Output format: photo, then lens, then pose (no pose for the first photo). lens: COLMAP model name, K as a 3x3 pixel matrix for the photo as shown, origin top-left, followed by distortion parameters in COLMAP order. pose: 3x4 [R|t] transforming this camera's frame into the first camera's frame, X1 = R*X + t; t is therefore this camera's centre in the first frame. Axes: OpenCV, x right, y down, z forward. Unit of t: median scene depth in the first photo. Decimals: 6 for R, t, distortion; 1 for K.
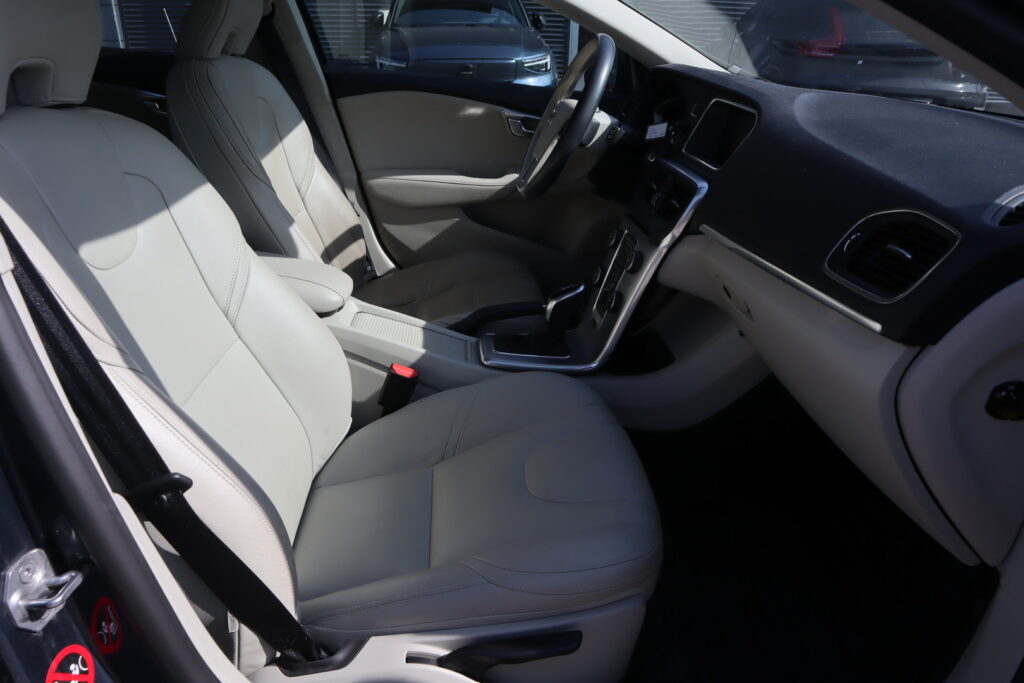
lens RADIAL K [[710.3, 0, 512.0], [0, 710.3, 341.5], [0, 0, 1]] dist [-0.137487, 0.088875]
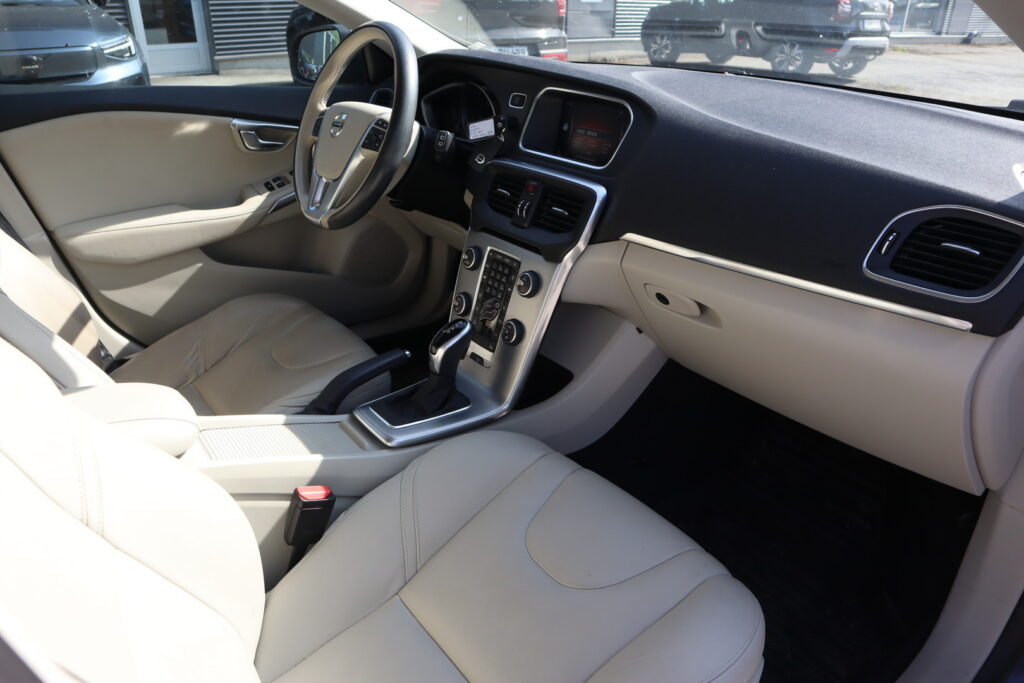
lens RADIAL K [[710.3, 0, 512.0], [0, 710.3, 341.5], [0, 0, 1]] dist [-0.137487, 0.088875]
pose [[0.836440, -0.263873, 0.480353, -0.190545], [0.240312, 0.964298, 0.111264, -0.096197], [-0.492563, 0.022369, 0.869989, 0.154394]]
